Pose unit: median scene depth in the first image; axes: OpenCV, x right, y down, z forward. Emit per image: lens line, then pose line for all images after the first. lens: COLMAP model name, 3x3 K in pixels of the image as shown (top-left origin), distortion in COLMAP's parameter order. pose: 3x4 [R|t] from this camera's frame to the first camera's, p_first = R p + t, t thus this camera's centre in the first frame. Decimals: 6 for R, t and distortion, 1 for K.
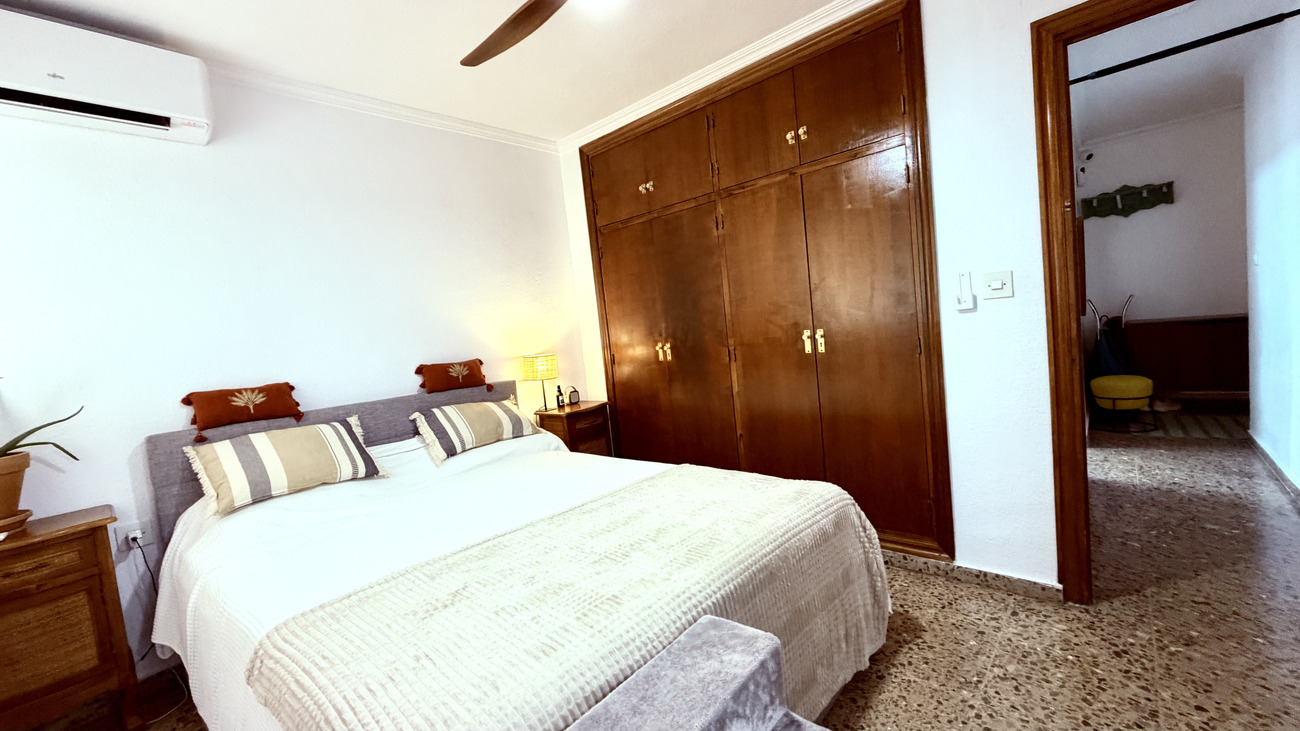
lens RADIAL K [[518.4, 0, 650.0], [0, 518.4, 365.5], [0, 0, 1]] dist [-0.000072, 0.000115]
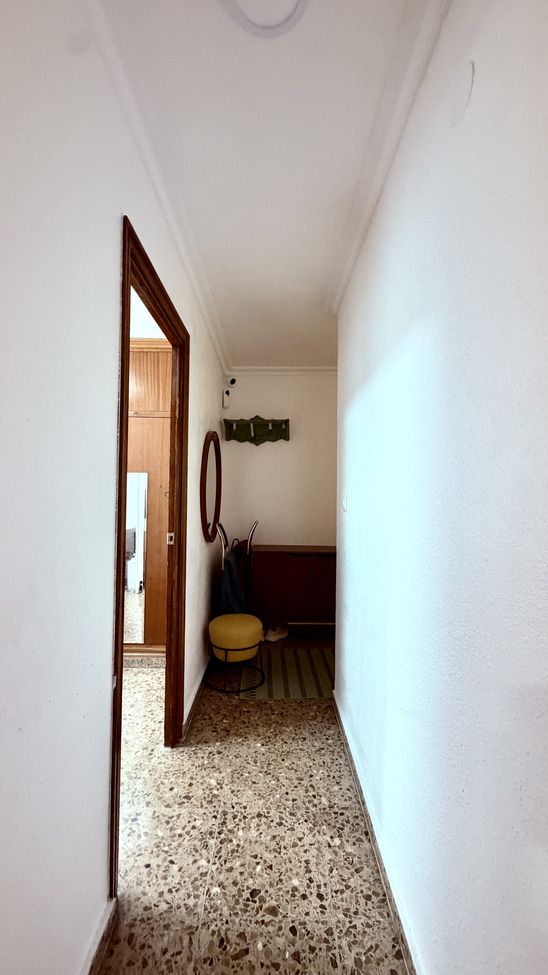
lens RADIAL K [[388.8, 0, 274.0], [0, 388.8, 487.5], [0, 0, 1]] dist [-0.000072, 0.000115]
pose [[0.742223, 0.129141, 0.657593, 0.664321], [-0.043187, 0.988435, -0.145368, -0.137162], [-0.668760, 0.079496, 0.739216, 0.611849]]
